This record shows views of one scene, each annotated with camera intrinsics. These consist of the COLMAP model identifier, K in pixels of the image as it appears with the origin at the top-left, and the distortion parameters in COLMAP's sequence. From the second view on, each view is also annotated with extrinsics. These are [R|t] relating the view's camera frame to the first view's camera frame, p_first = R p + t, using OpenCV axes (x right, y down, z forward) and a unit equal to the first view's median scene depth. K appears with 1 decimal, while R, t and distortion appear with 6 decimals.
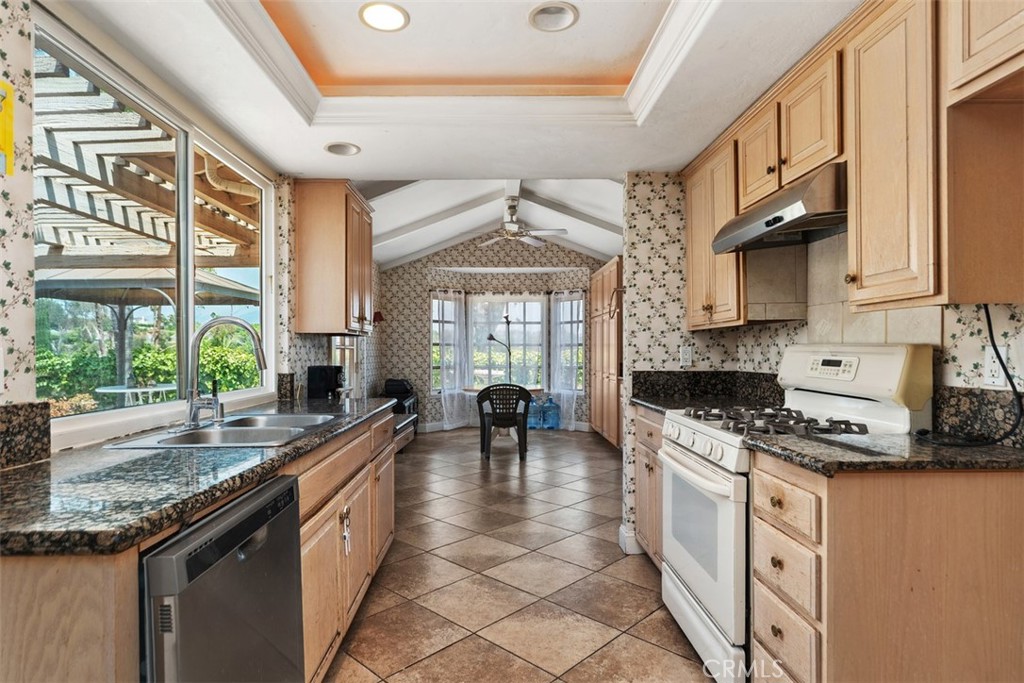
lens RADIAL K [[561.3, 0, 455.0], [0, 561.3, 348.8], [0, 0, 1]] dist [0.004330, -0.000270]
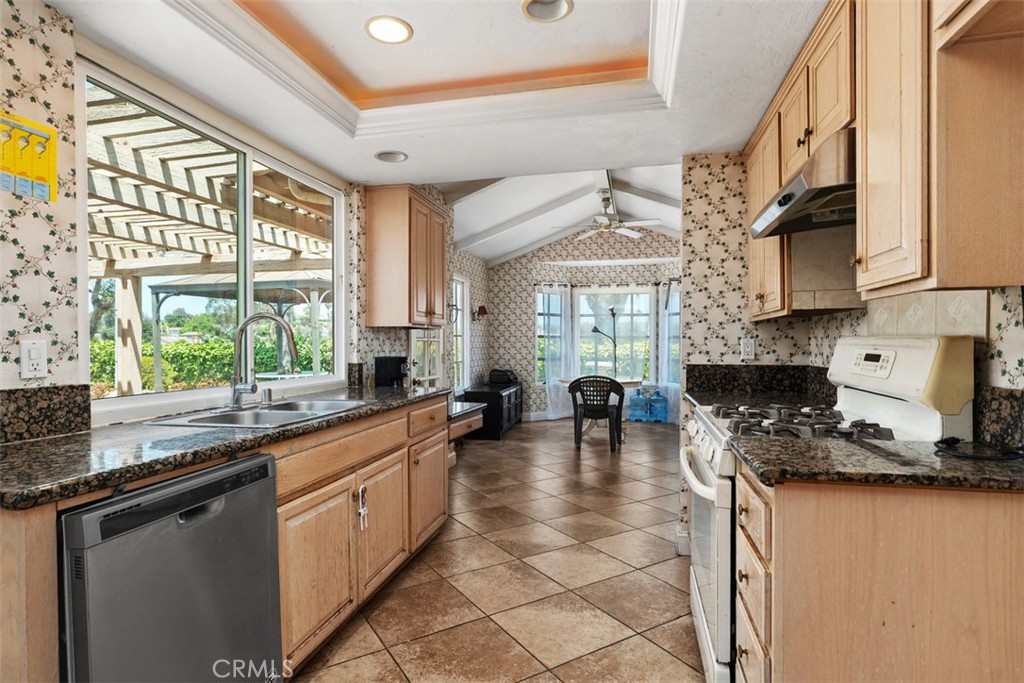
lens RADIAL K [[534.5, 0, 465.0], [0, 534.5, 345.8], [0, 0, 1]] dist [0.003891, -0.000286]
pose [[0.972065, 0.002416, -0.234701, 0.198182], [-0.000240, 0.999957, 0.009300, -0.000821], [0.234713, -0.008984, 0.972023, 0.032960]]
